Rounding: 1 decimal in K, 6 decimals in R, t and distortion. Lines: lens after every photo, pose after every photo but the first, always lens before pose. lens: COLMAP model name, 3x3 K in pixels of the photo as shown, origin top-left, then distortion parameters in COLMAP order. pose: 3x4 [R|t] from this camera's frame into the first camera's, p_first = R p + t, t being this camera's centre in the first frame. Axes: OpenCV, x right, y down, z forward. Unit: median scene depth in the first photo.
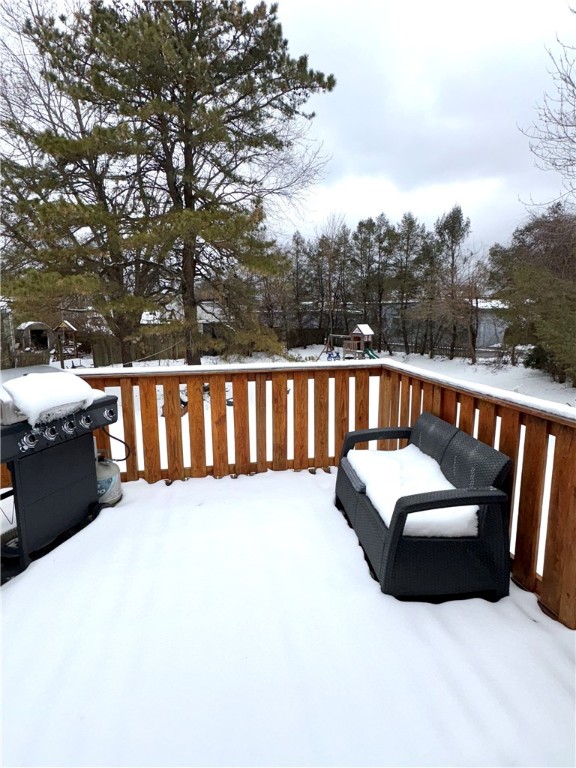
lens RADIAL K [[413.2, 0, 288.0], [0, 413.2, 384.0], [0, 0, 1]] dist [-0.001833, -0.000455]
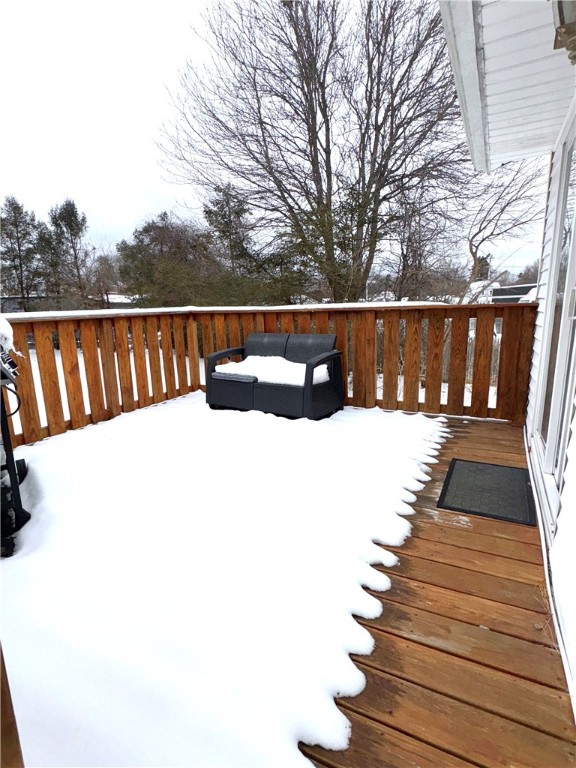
lens RADIAL K [[413.2, 0, 288.0], [0, 413.2, 384.0], [0, 0, 1]] dist [-0.001833, -0.000455]
pose [[0.614435, -0.154120, 0.773767, -0.128822], [0.159711, 0.984727, 0.069316, 0.028506], [-0.772633, 0.080988, 0.629666, 0.001465]]
